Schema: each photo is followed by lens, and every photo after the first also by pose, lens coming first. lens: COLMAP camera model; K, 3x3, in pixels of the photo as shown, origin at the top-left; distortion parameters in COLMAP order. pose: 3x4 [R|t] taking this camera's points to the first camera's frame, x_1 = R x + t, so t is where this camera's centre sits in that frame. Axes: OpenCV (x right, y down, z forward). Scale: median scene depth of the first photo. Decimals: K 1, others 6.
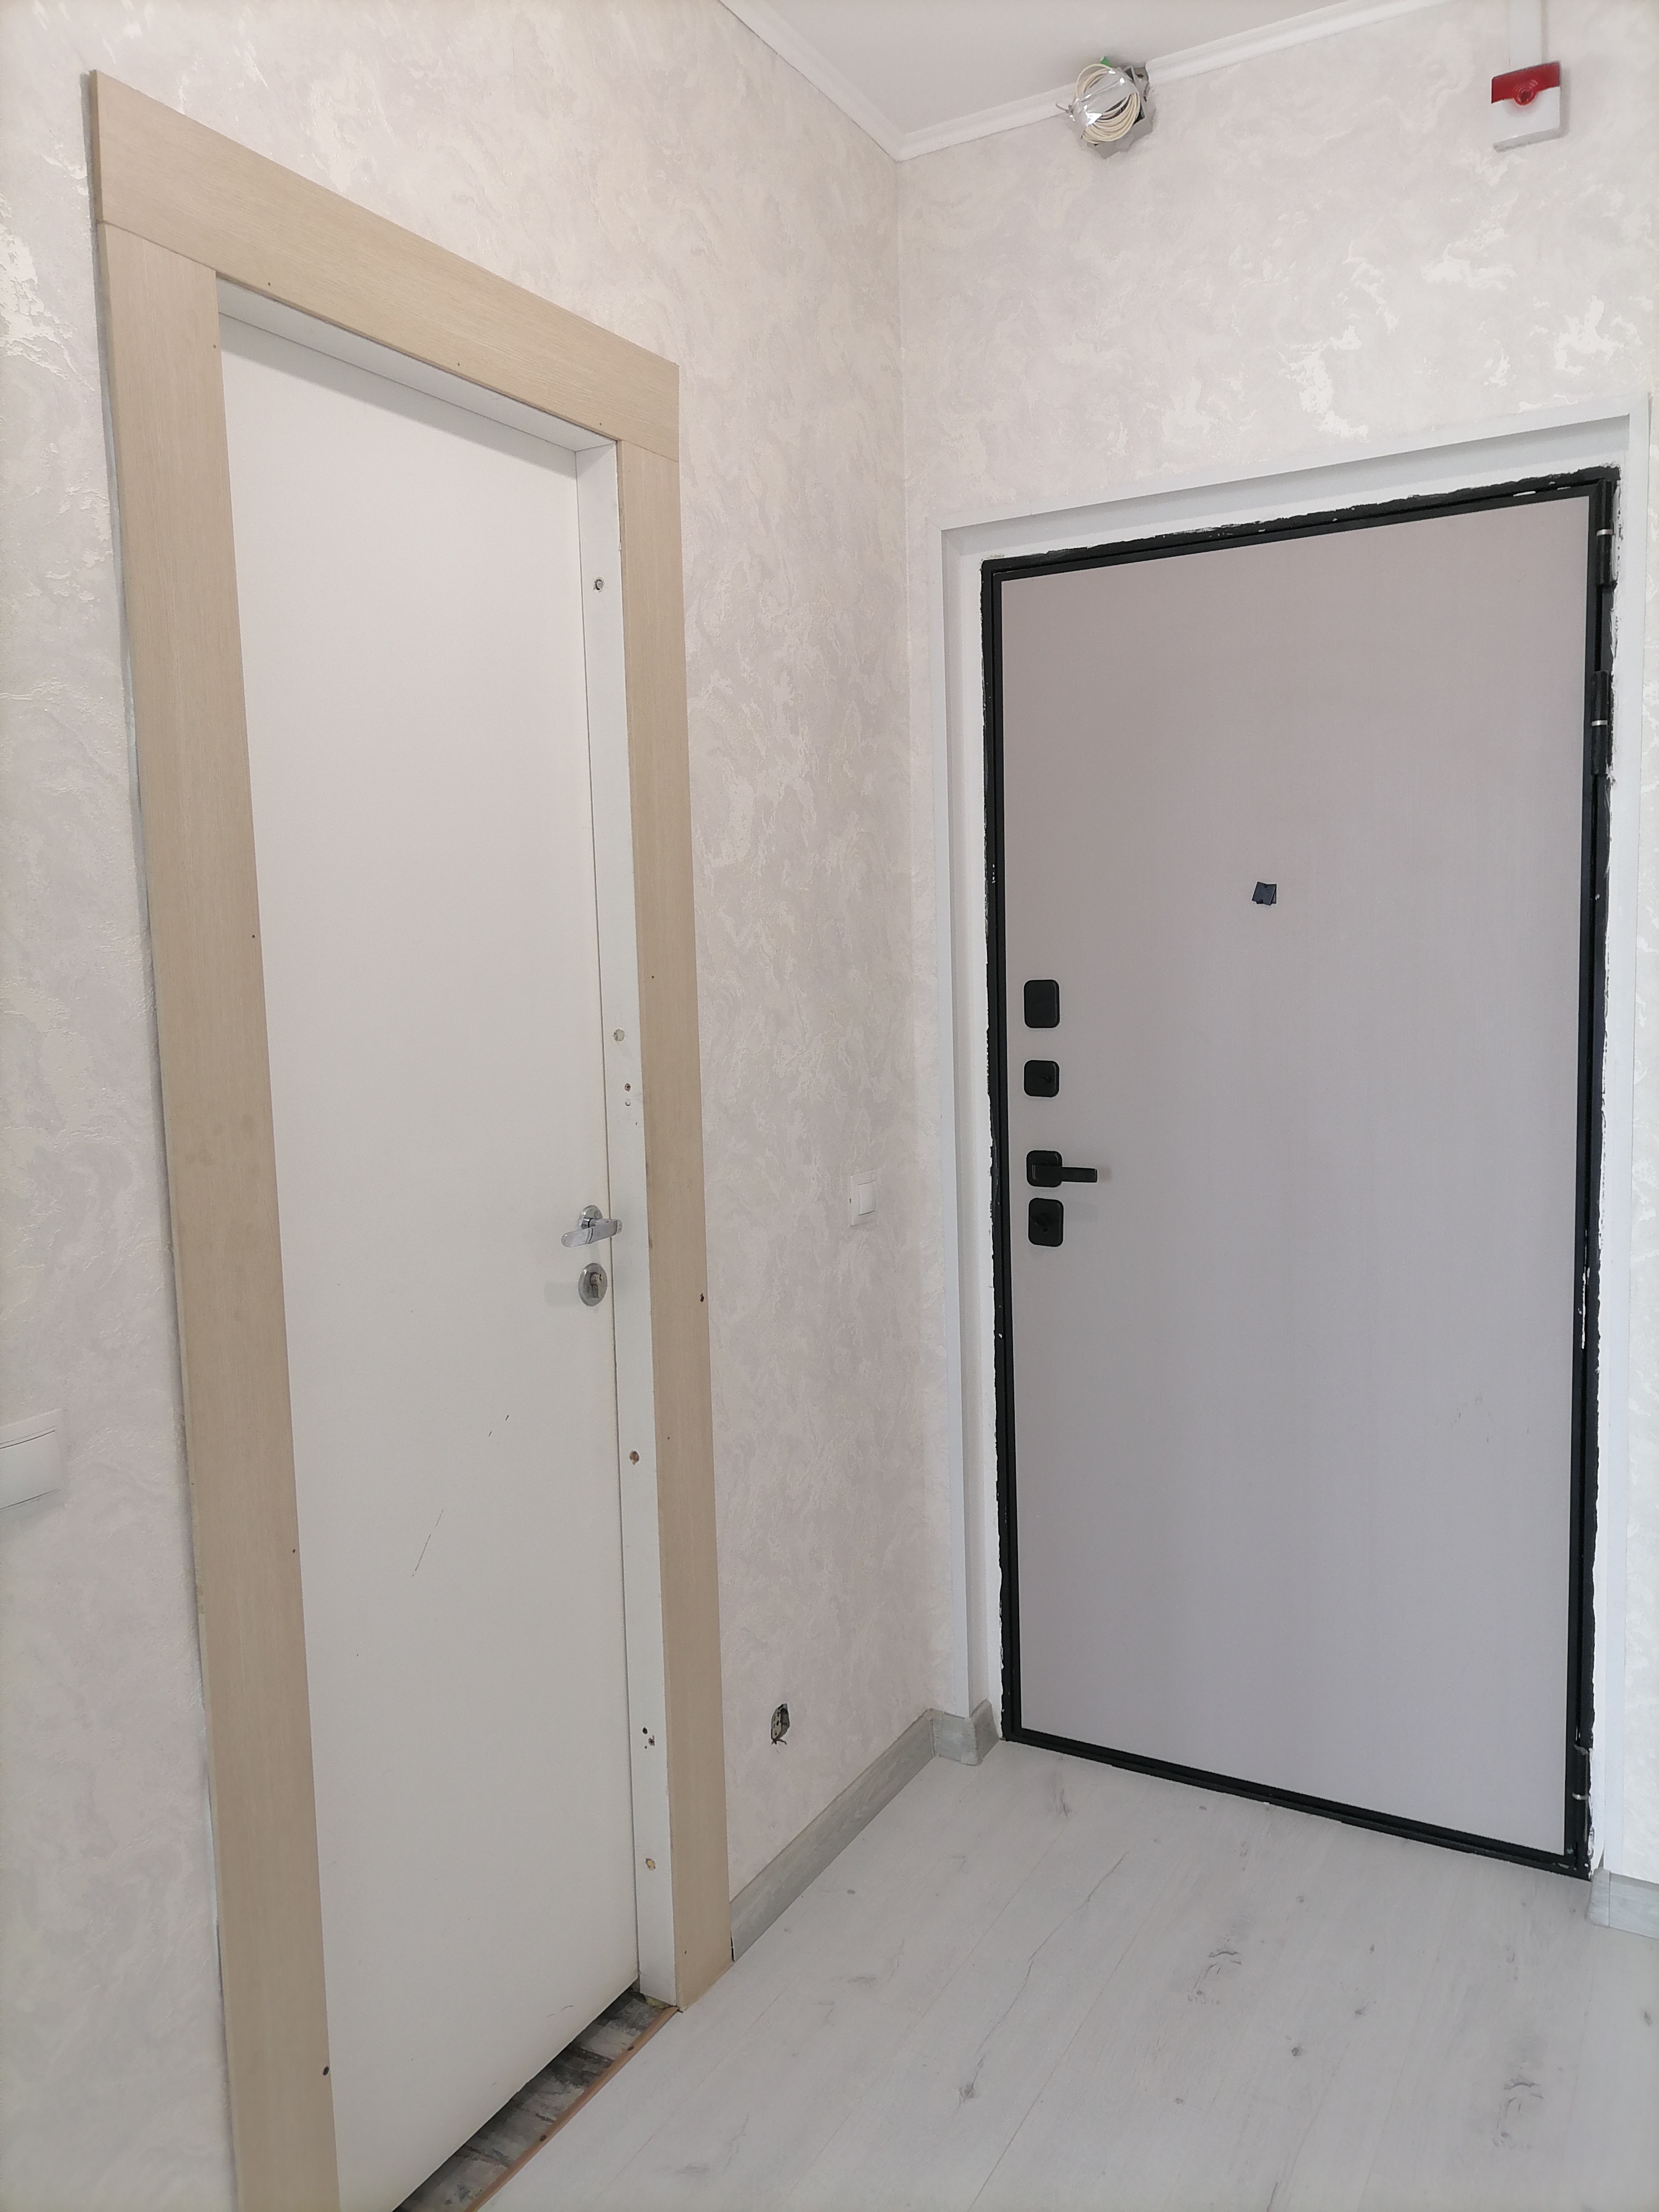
lens RADIAL K [[1616.6, 0, 833.1], [0, 1616.6, 1096.8], [0, 0, 1]] dist [0.030370, -0.029275]
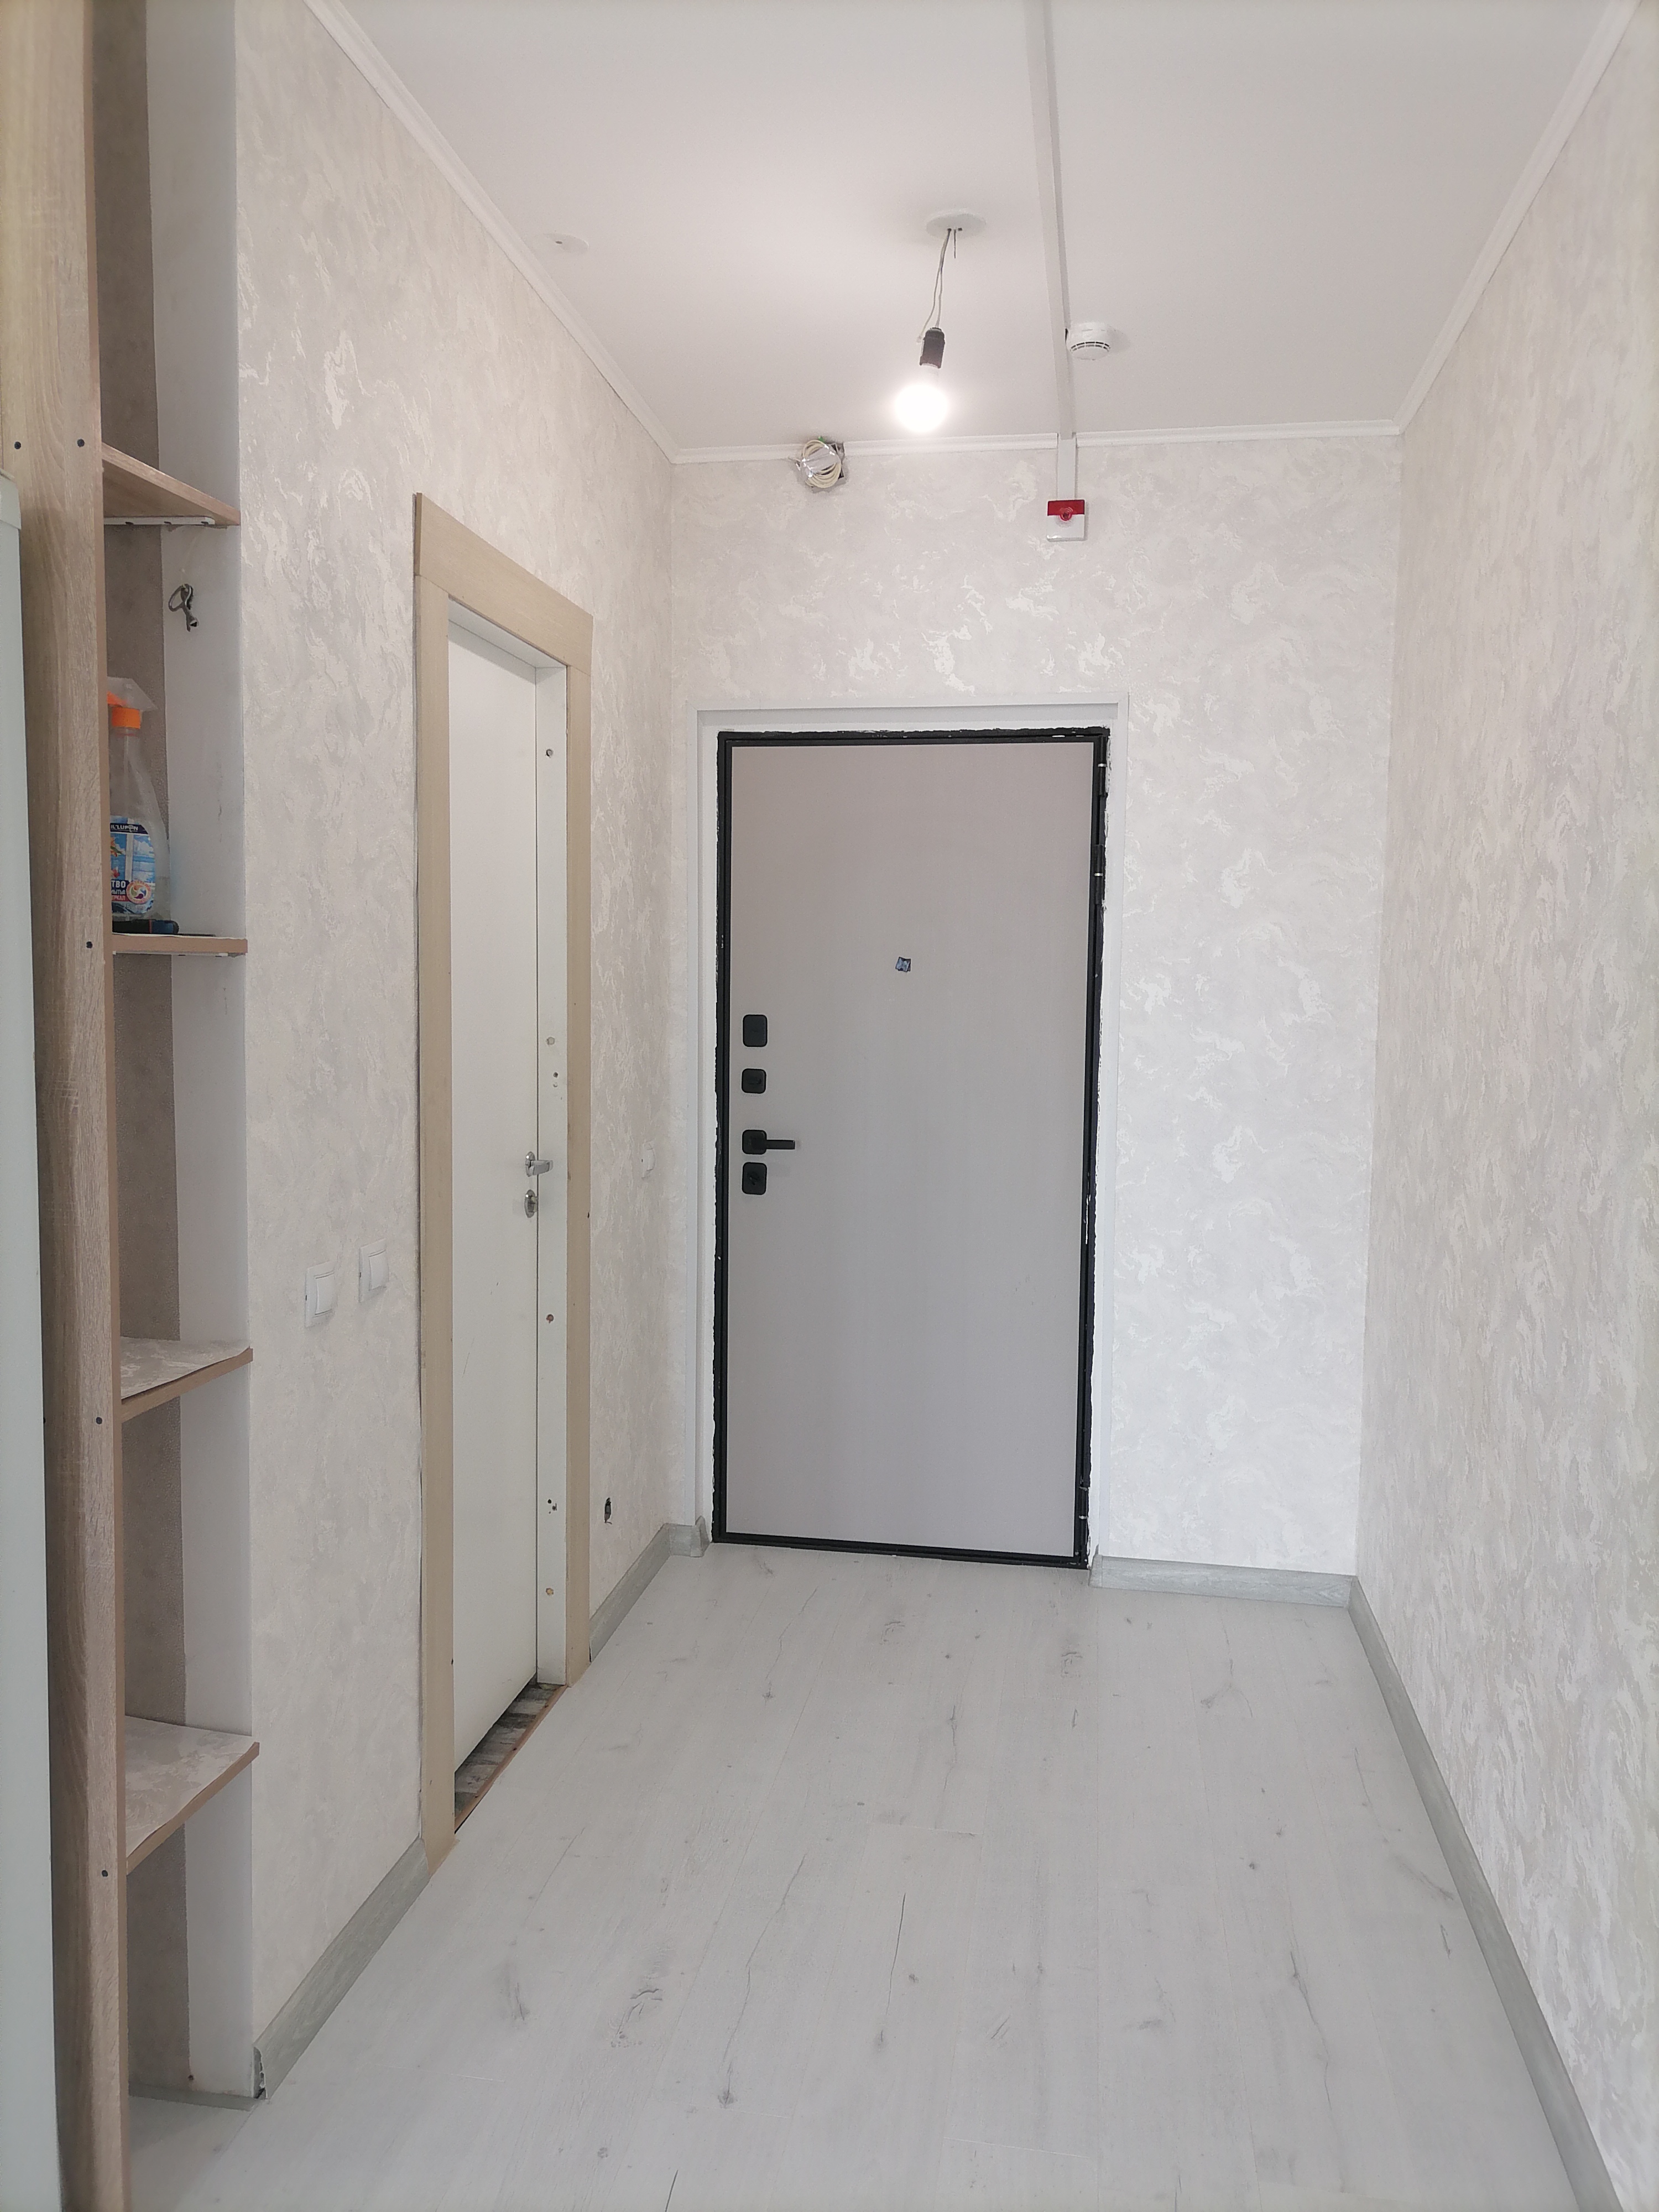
lens RADIAL K [[1616.6, 0, 833.1], [0, 1616.6, 1096.8], [0, 0, 1]] dist [0.030370, -0.029275]
pose [[0.936468, 0.012320, 0.350536, -0.373198], [-0.003370, 0.999653, -0.026129, 0.048461], [-0.350736, 0.023288, 0.936185, -0.477087]]
